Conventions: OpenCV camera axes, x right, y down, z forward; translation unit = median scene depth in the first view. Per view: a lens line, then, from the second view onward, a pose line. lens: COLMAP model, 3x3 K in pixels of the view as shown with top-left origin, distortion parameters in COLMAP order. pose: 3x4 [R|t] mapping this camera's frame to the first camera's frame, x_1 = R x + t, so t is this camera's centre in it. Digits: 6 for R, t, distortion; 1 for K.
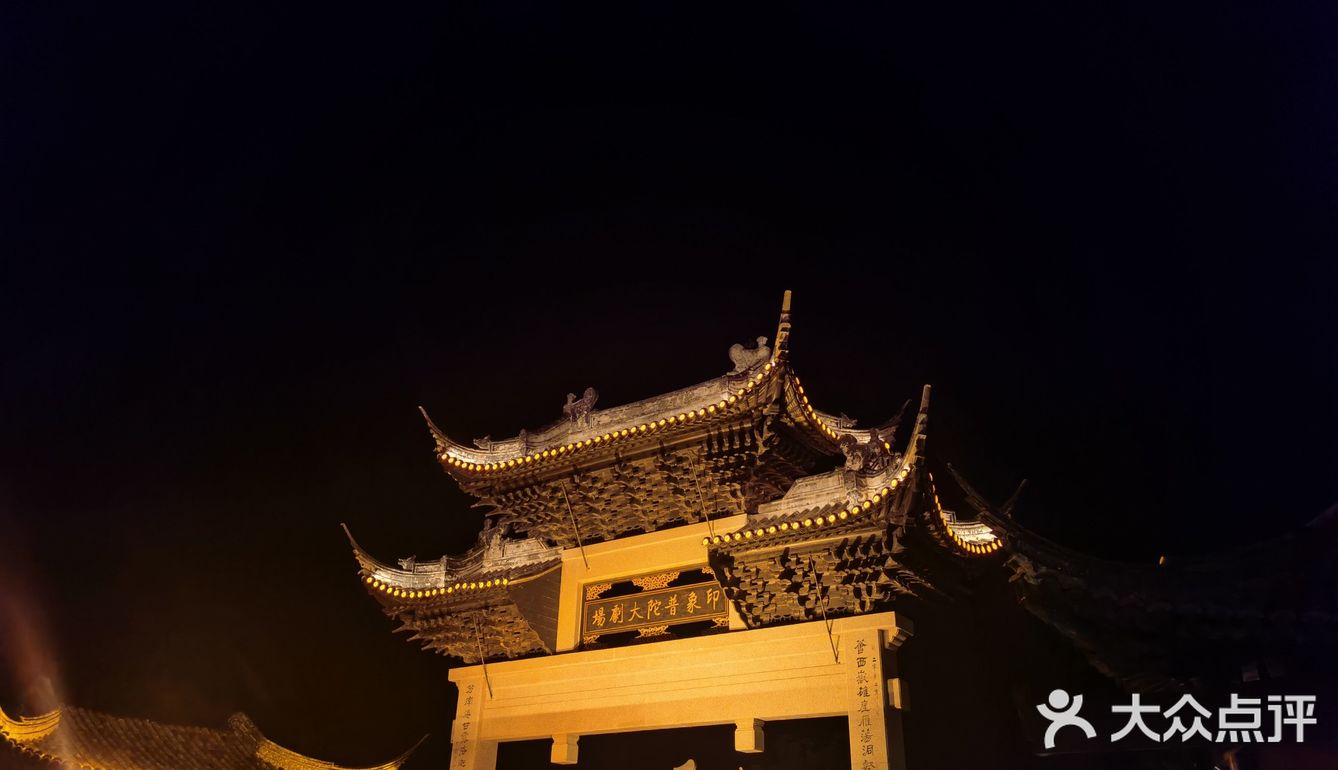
lens RADIAL K [[1028.6, 0, 669.0], [0, 1028.6, 385.0], [0, 0, 1]] dist [0.038171, 0.007255]
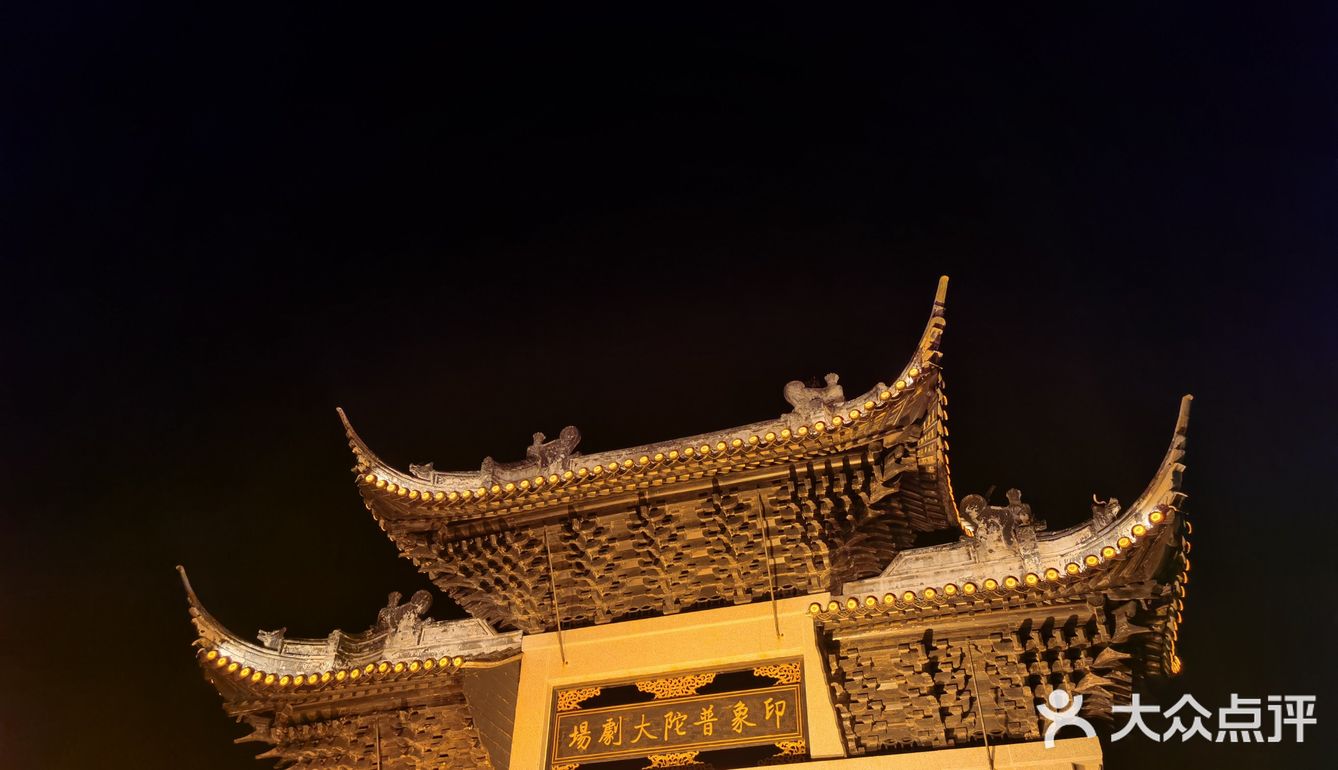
lens RADIAL K [[1028.6, 0, 669.0], [0, 1028.6, 385.0], [0, 0, 1]] dist [0.038171, 0.007255]
pose [[0.966566, 0.157189, 0.202589, -0.181568], [-0.112100, 0.969606, -0.217480, 0.141949], [-0.230617, 0.187499, 0.954809, 0.300218]]
